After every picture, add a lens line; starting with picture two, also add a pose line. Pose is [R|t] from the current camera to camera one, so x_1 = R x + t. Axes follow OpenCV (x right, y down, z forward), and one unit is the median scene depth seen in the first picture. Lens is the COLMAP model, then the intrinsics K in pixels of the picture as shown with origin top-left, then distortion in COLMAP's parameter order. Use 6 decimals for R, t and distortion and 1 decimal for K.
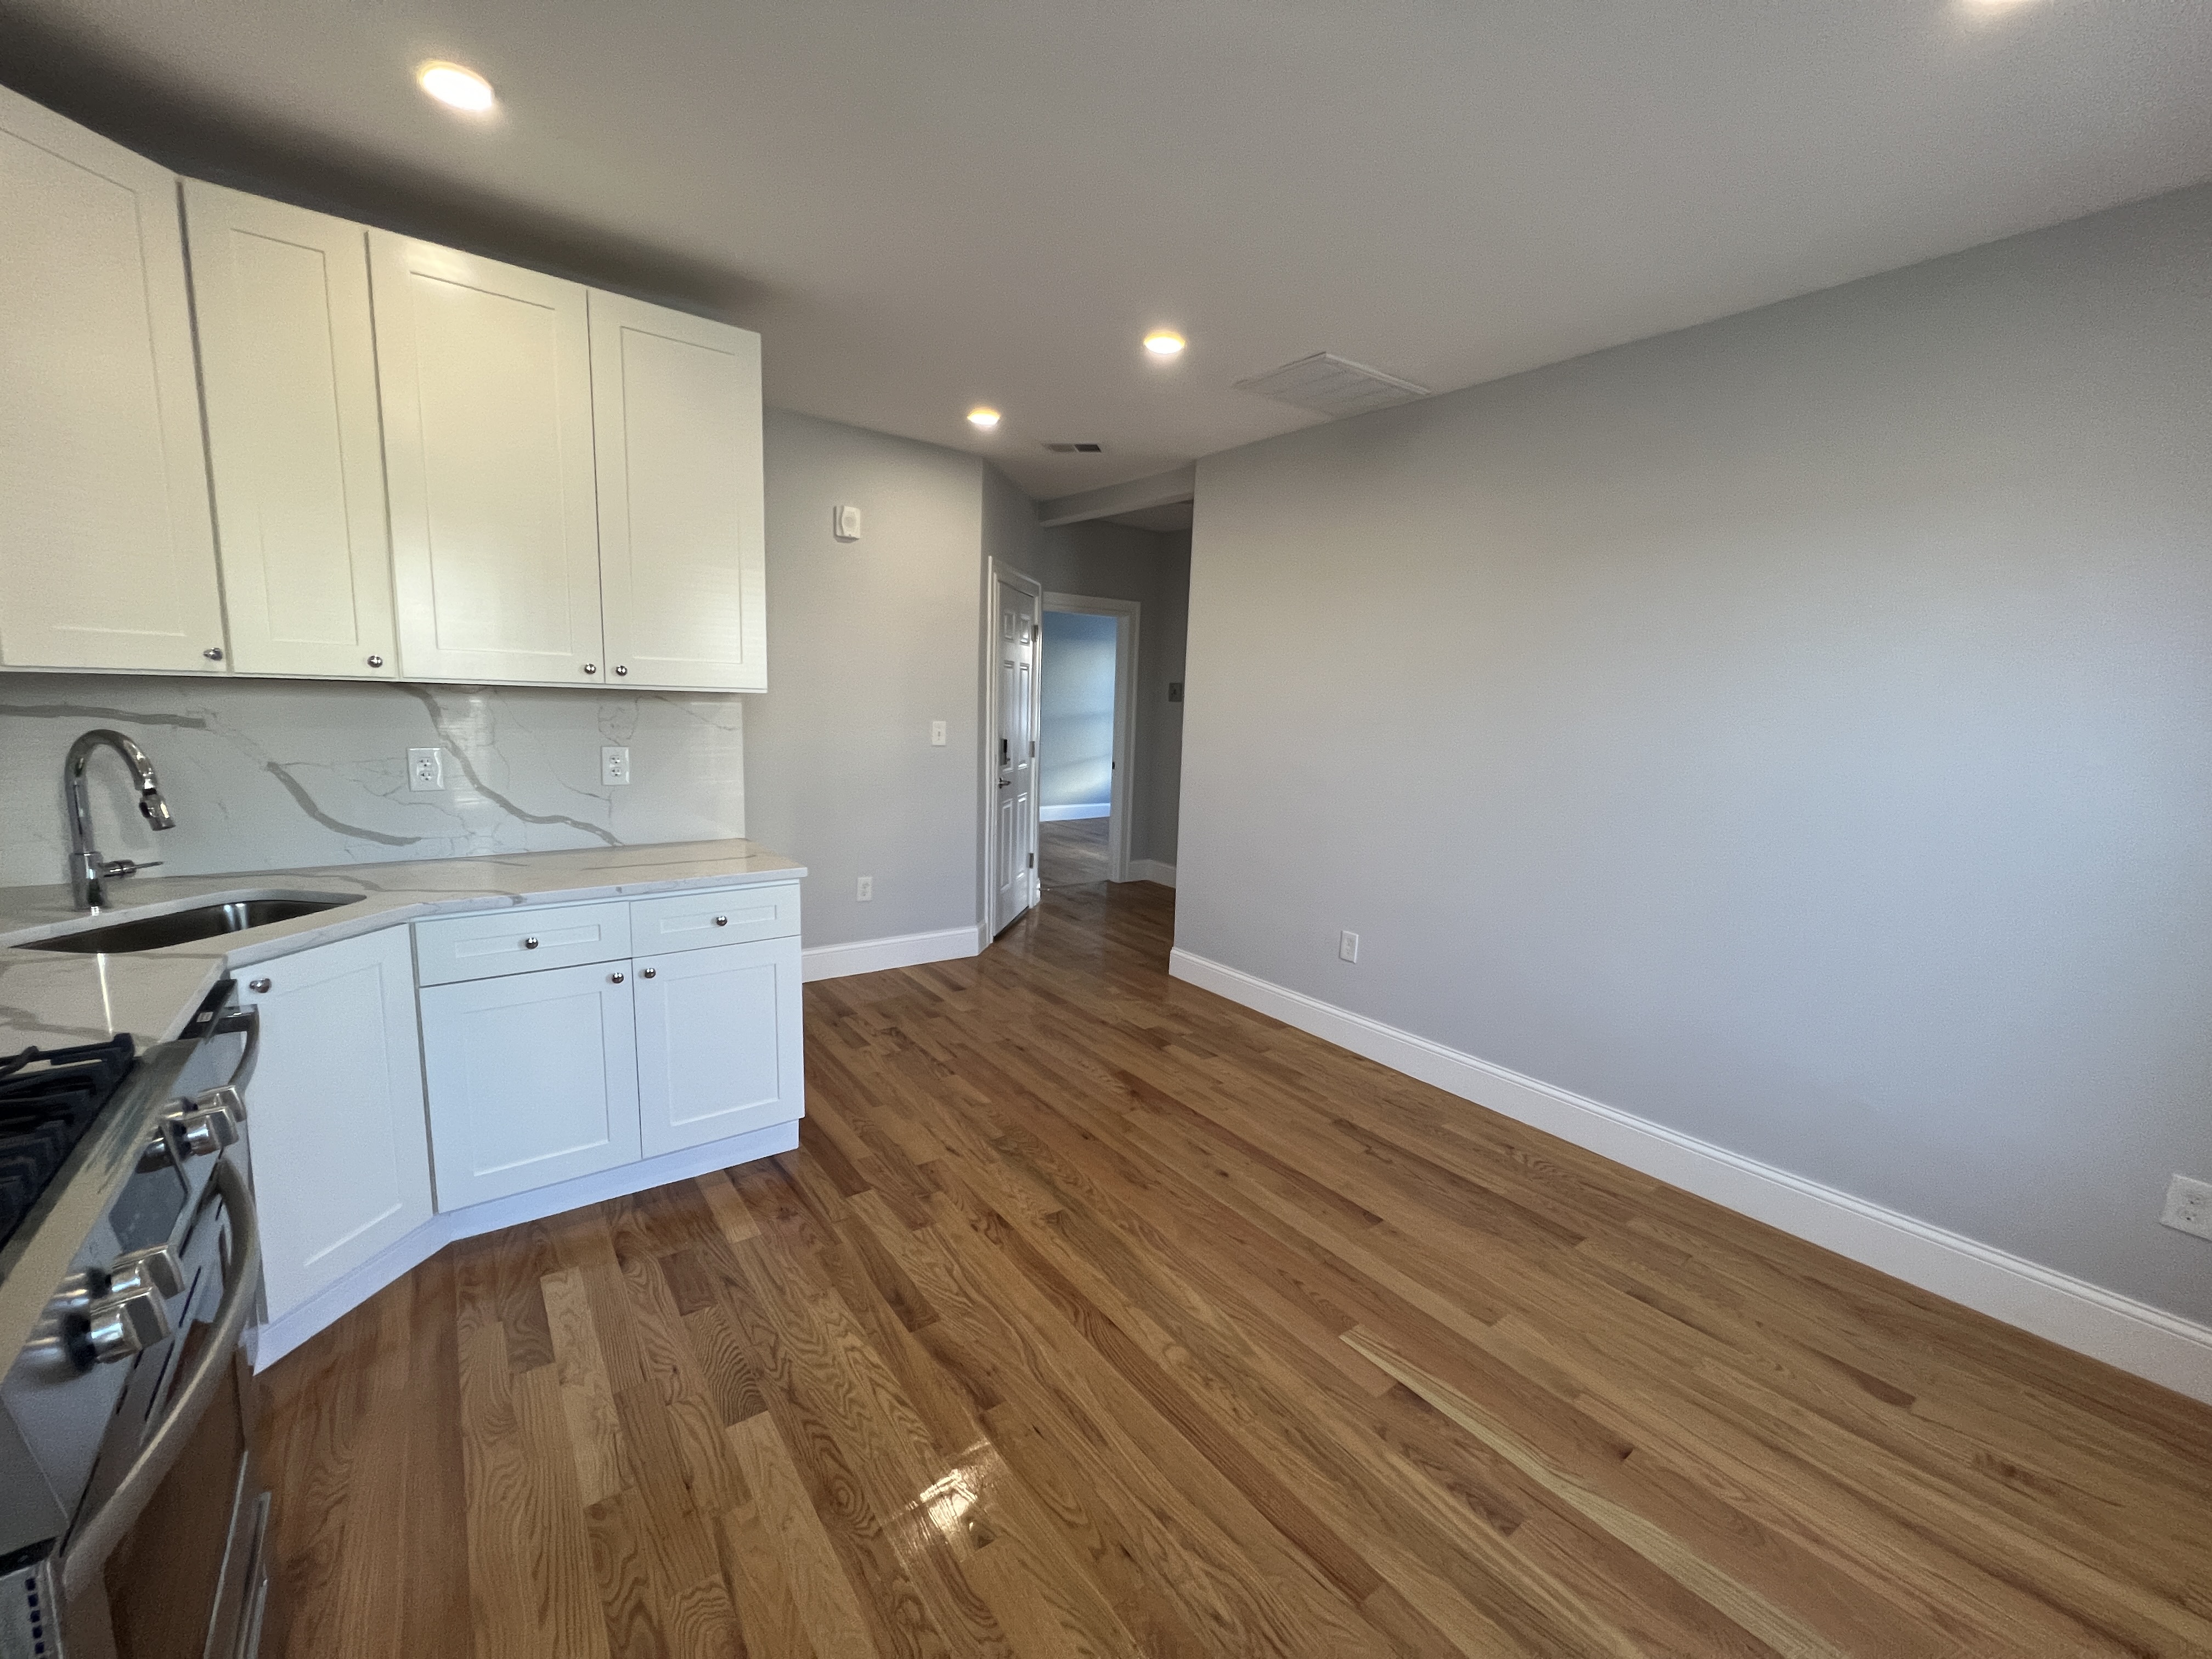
lens RADIAL K [[885.1, 0, 1099.8], [0, 885.1, 828.5], [0, 0, 1]] dist [-0.003068, 0.000390]
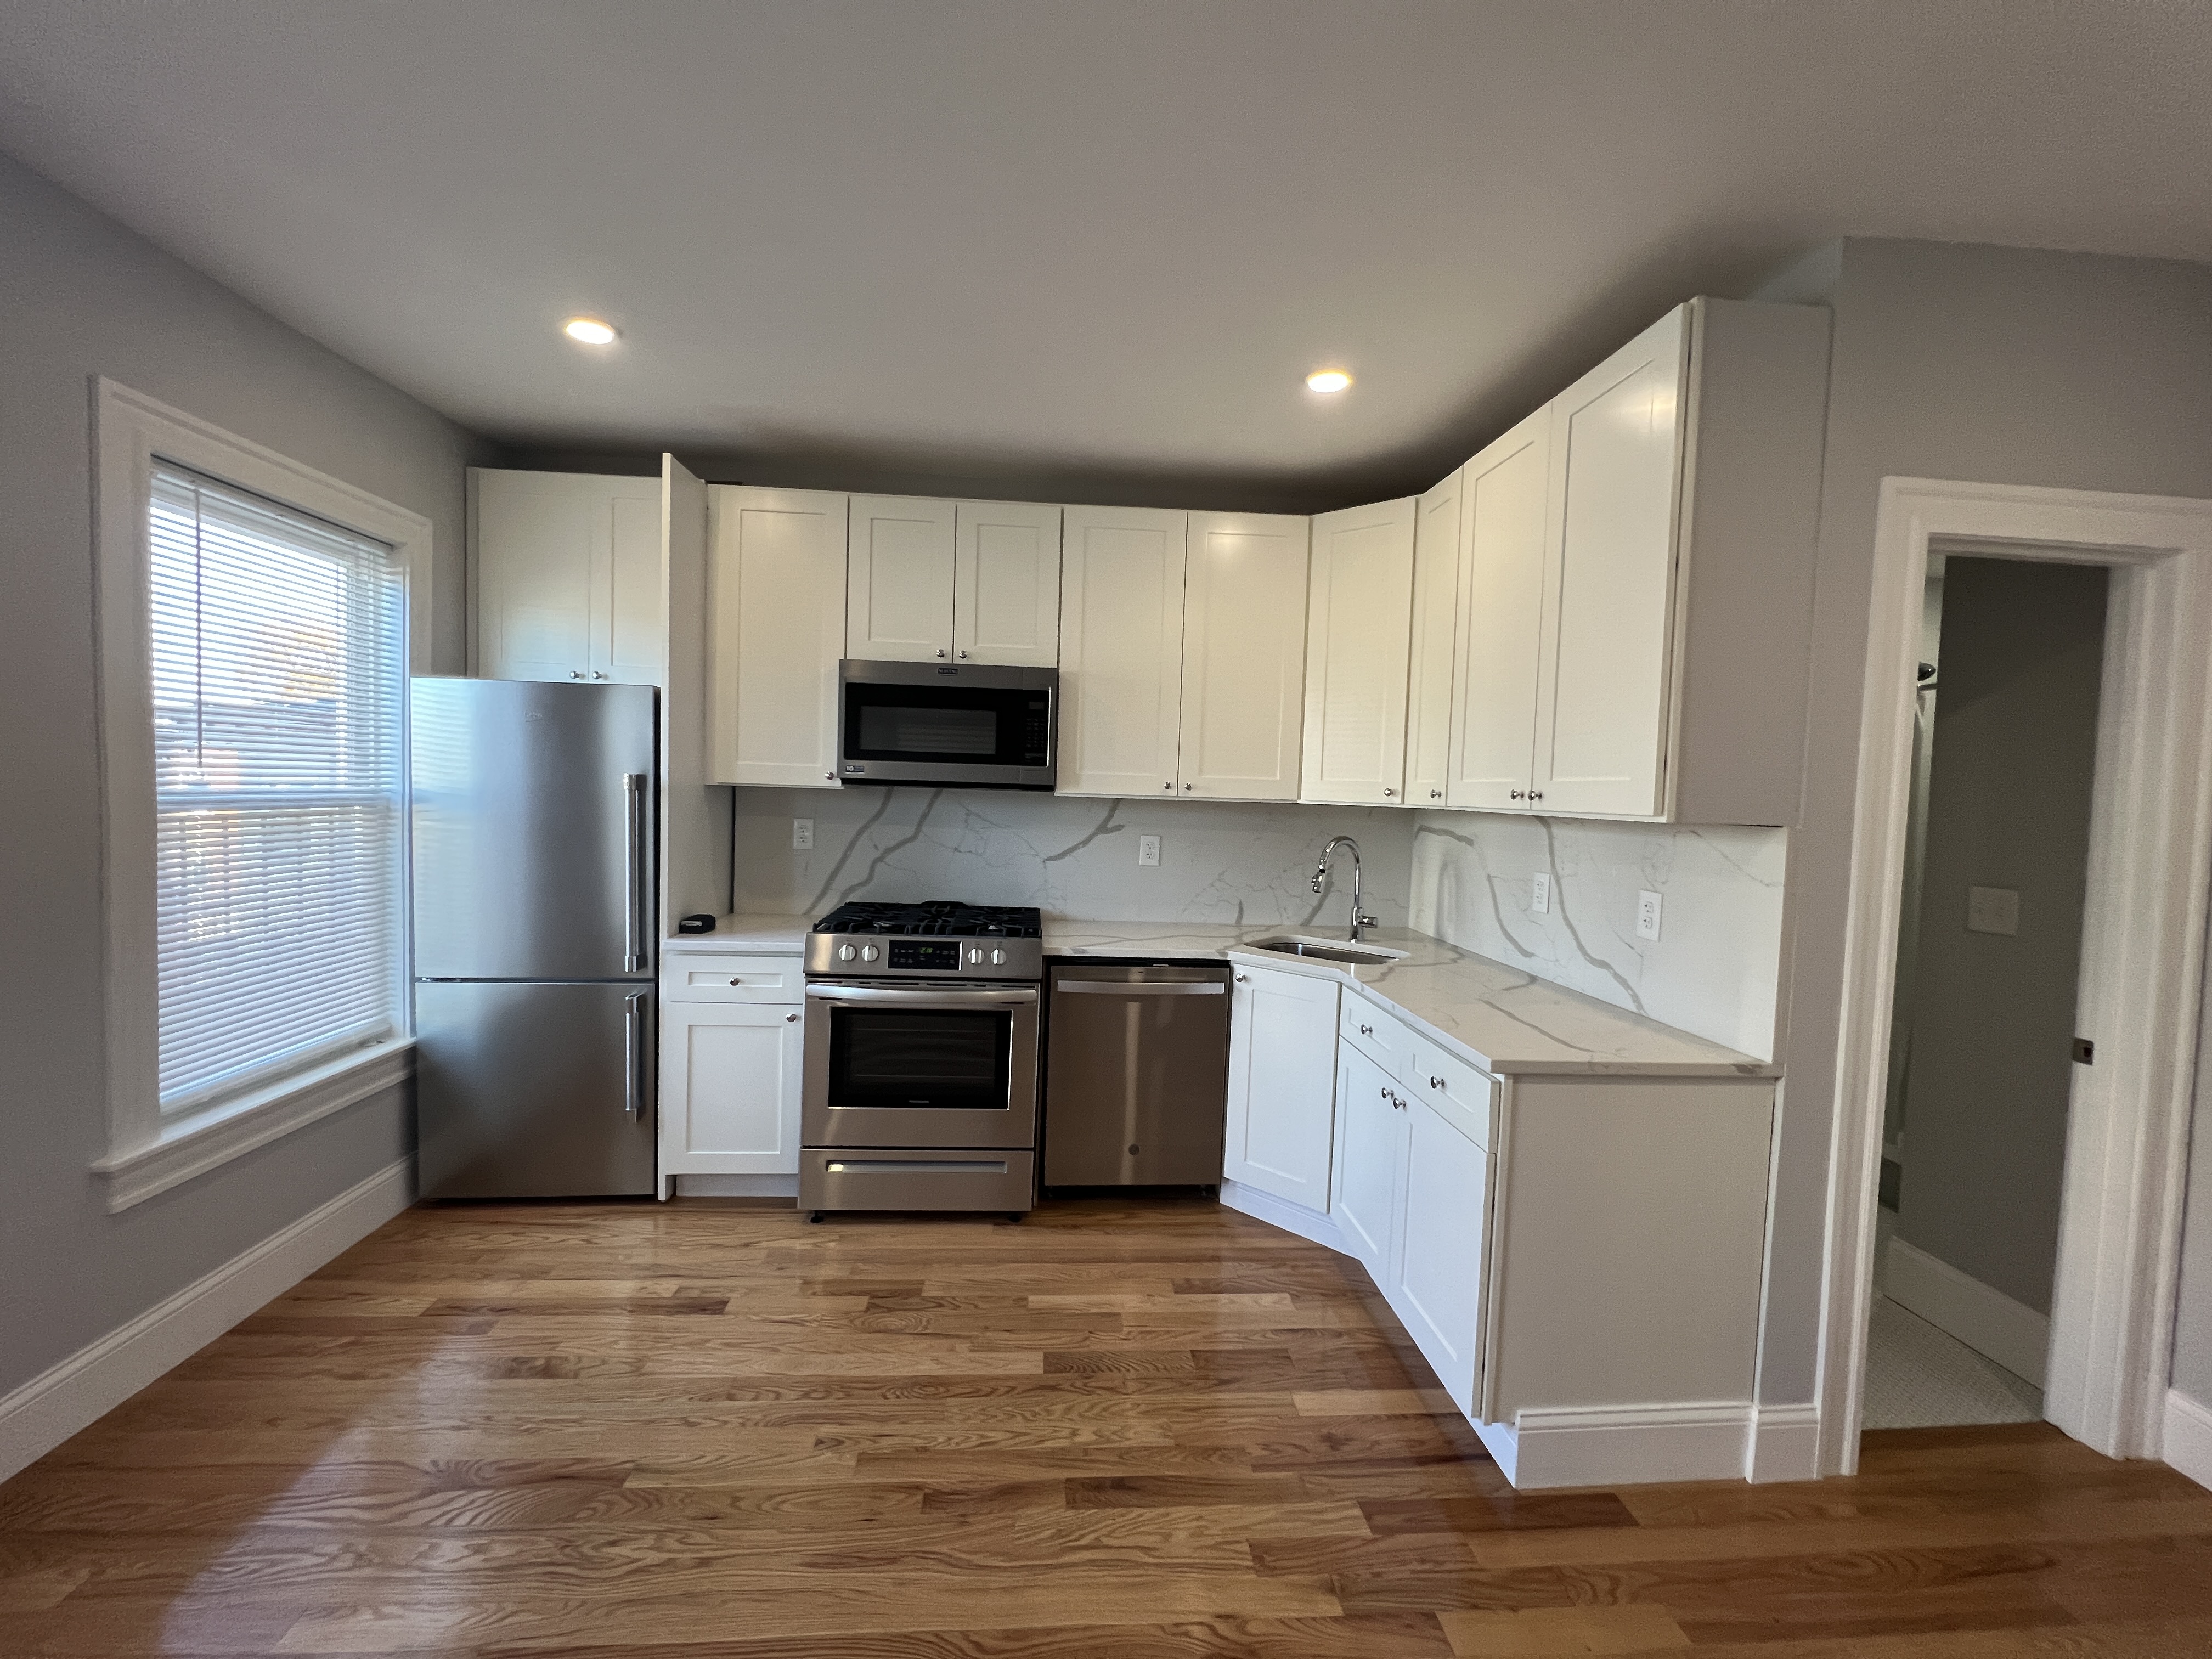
lens RADIAL K [[885.1, 0, 1099.8], [0, 885.1, 828.5], [0, 0, 1]] dist [-0.003068, 0.000390]
pose [[-0.544556, -0.015013, -0.838590, 0.565106], [-0.175778, 0.979678, 0.096607, -0.195839], [0.820098, 0.200013, -0.536128, 1.425883]]
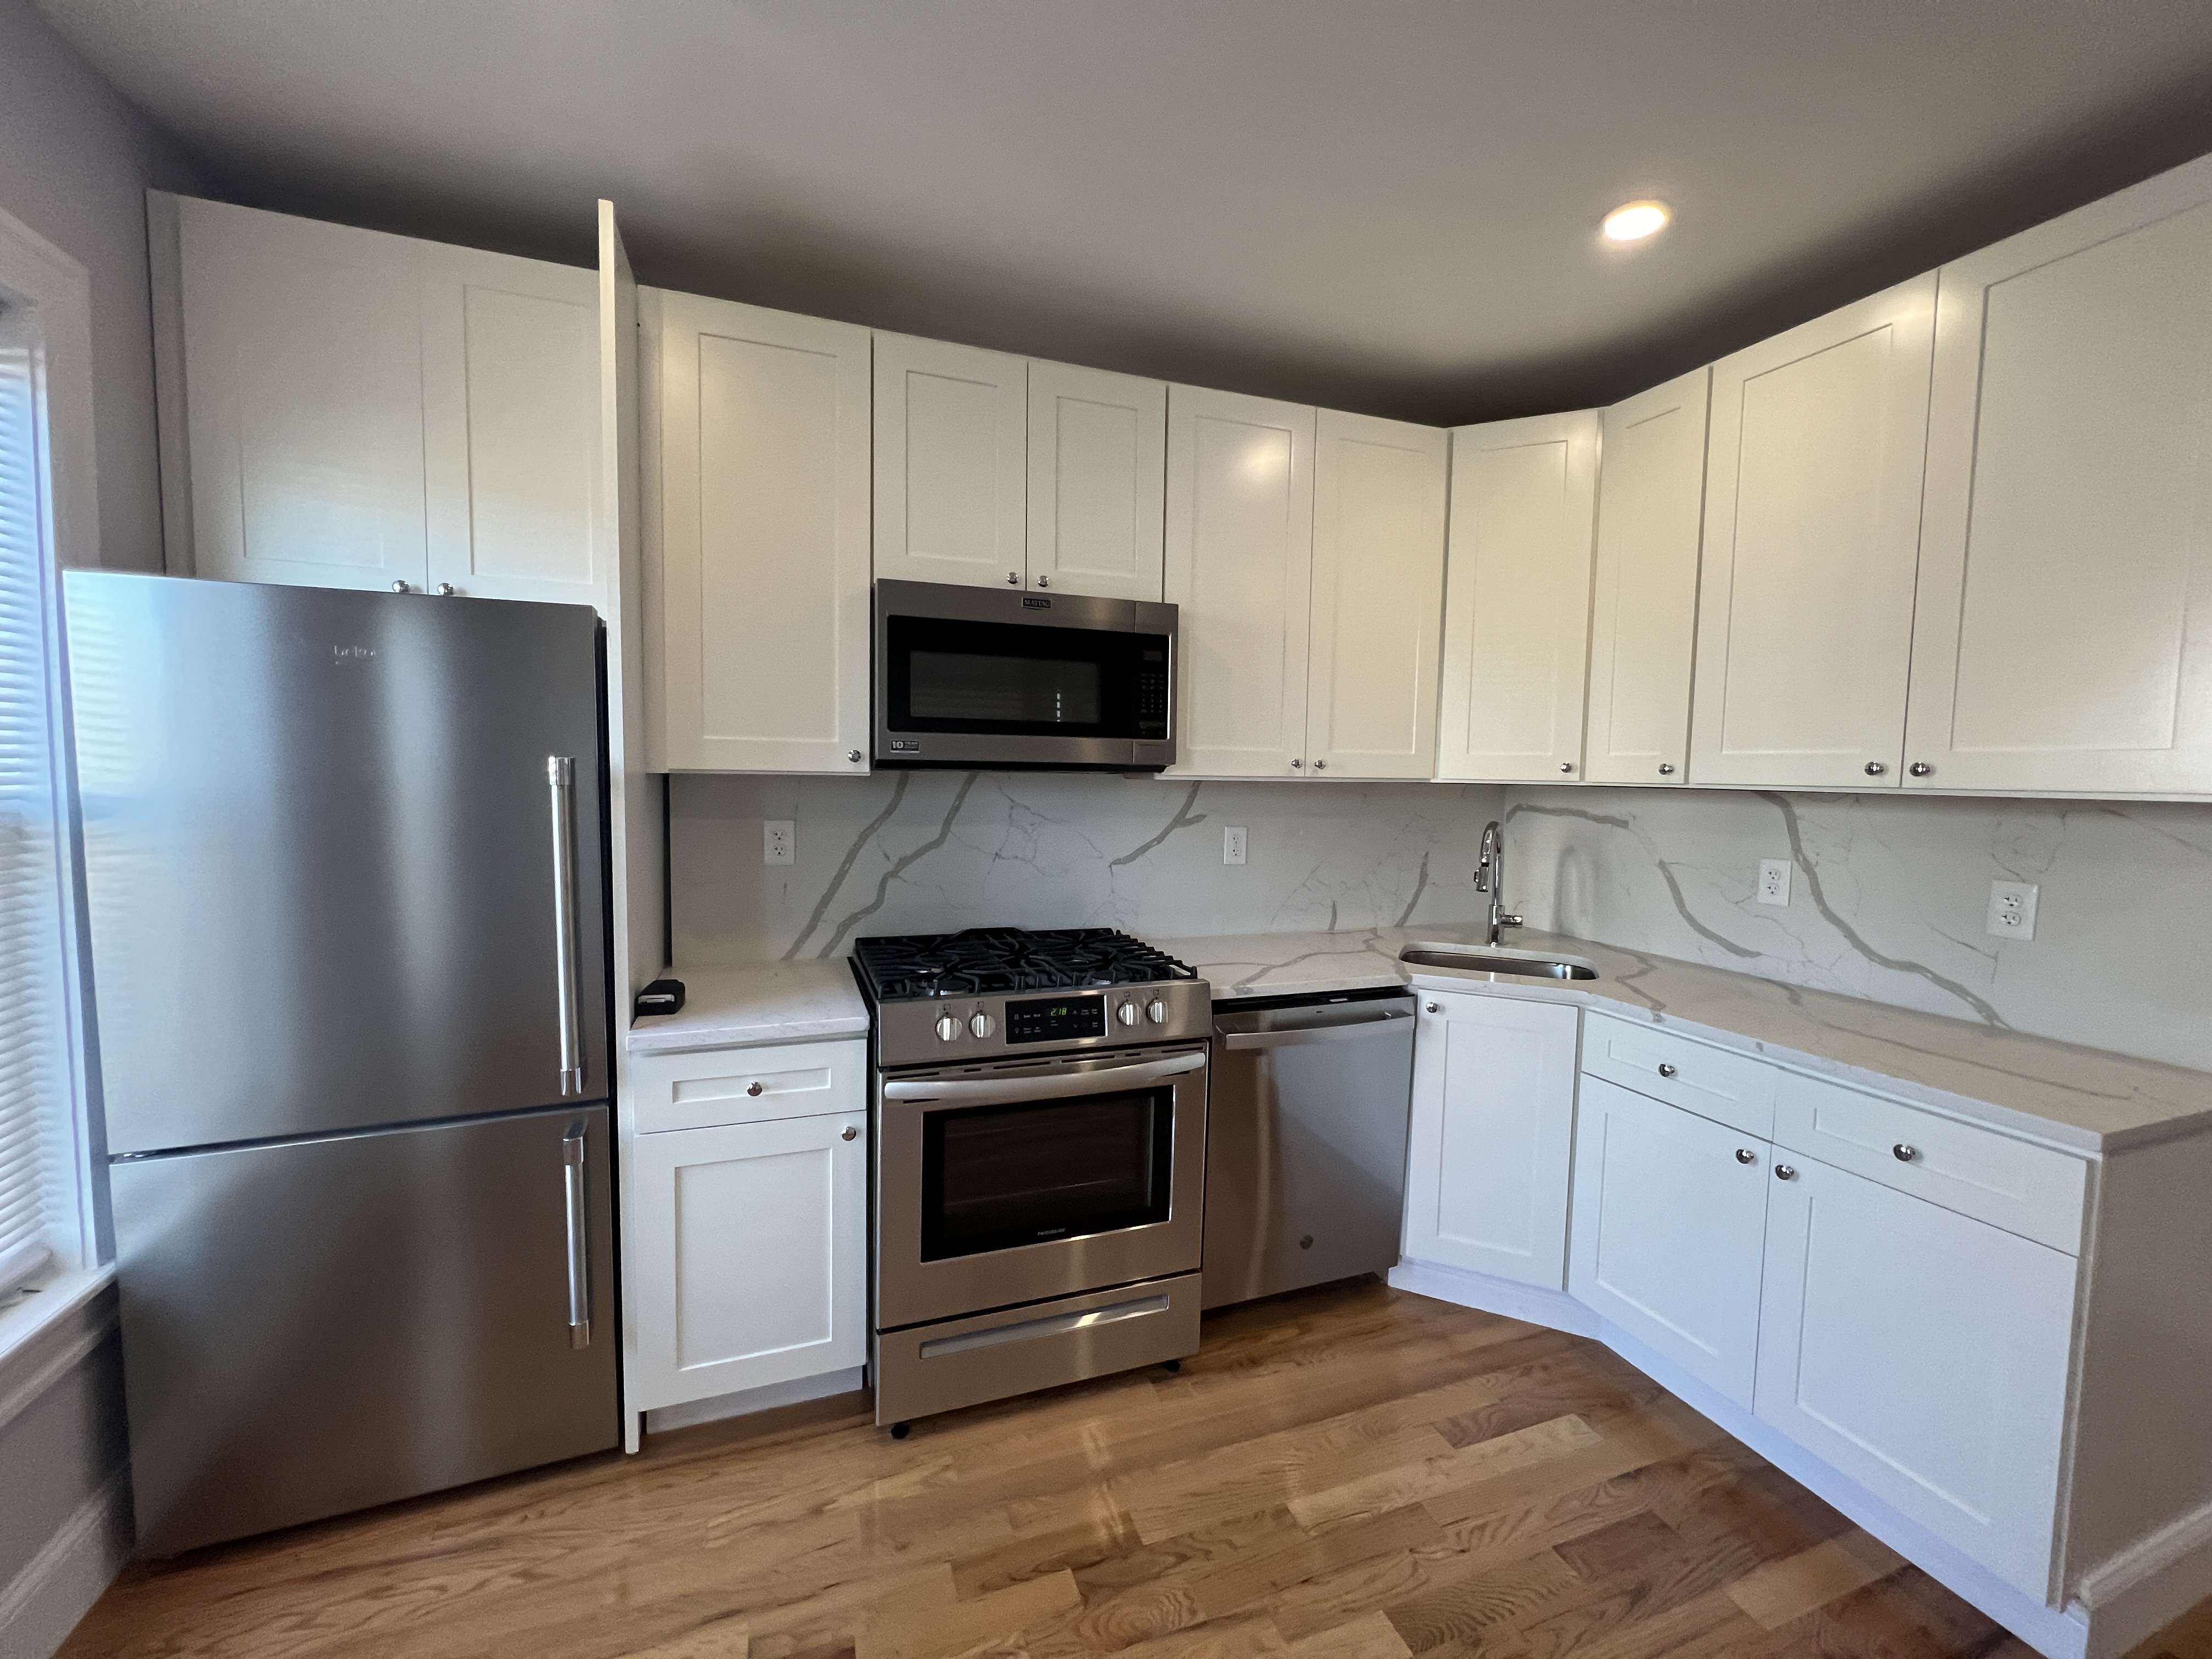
lens RADIAL K [[885.1, 0, 1099.8], [0, 885.1, 828.5], [0, 0, 1]] dist [-0.003068, 0.000390]
pose [[-0.292037, 0.022917, -0.956133, 0.424800], [-0.168375, 0.982867, 0.074985, -0.092538], [0.941469, 0.182887, -0.283174, 0.742179]]
